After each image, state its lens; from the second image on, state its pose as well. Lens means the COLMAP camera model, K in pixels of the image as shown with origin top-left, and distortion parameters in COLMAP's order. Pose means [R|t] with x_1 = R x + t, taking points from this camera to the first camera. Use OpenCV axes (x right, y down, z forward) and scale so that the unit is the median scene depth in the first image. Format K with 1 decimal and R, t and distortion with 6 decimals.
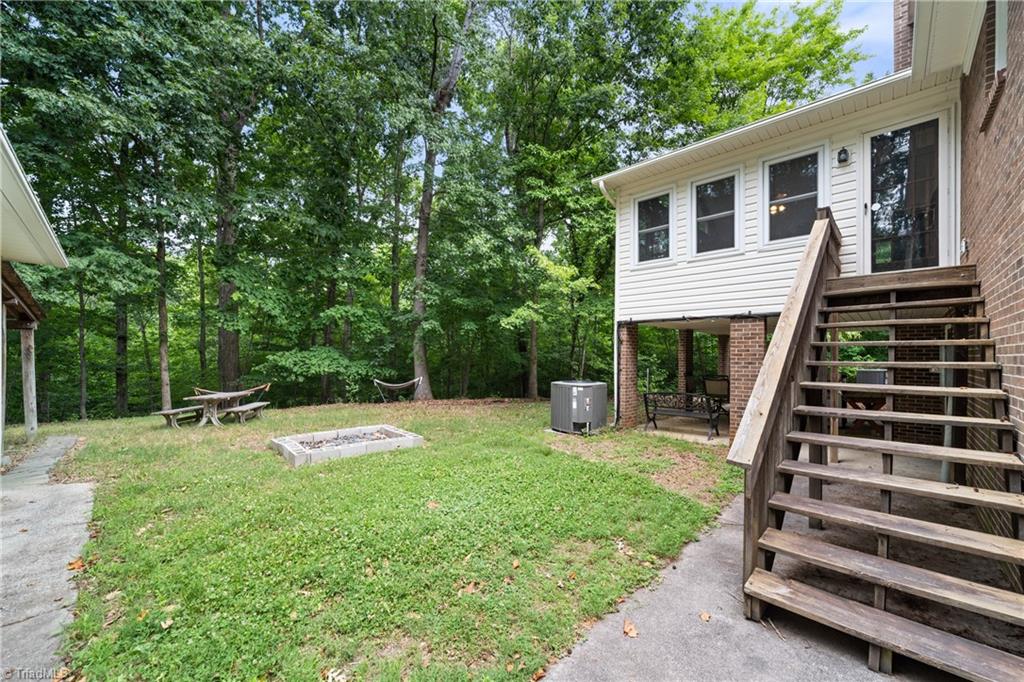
lens RADIAL K [[394.6, 0, 507.7], [0, 394.6, 348.4], [0, 0, 1]] dist [-0.004214, -0.000226]
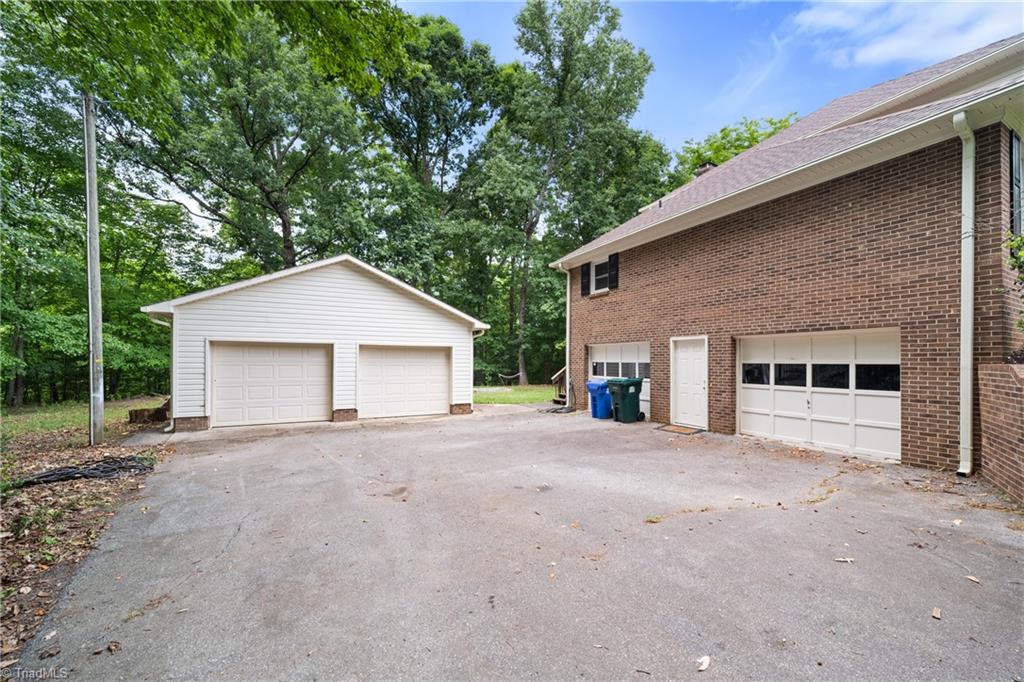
lens RADIAL K [[394.6, 0, 512.5], [0, 394.6, 352.0], [0, 0, 1]] dist [-0.004214, -0.000226]
pose [[0.951888, -0.002330, -0.306436, 0.338520], [0.002180, 0.999997, -0.000832, -0.028173], [0.306437, 0.000124, 0.951891, -0.878050]]
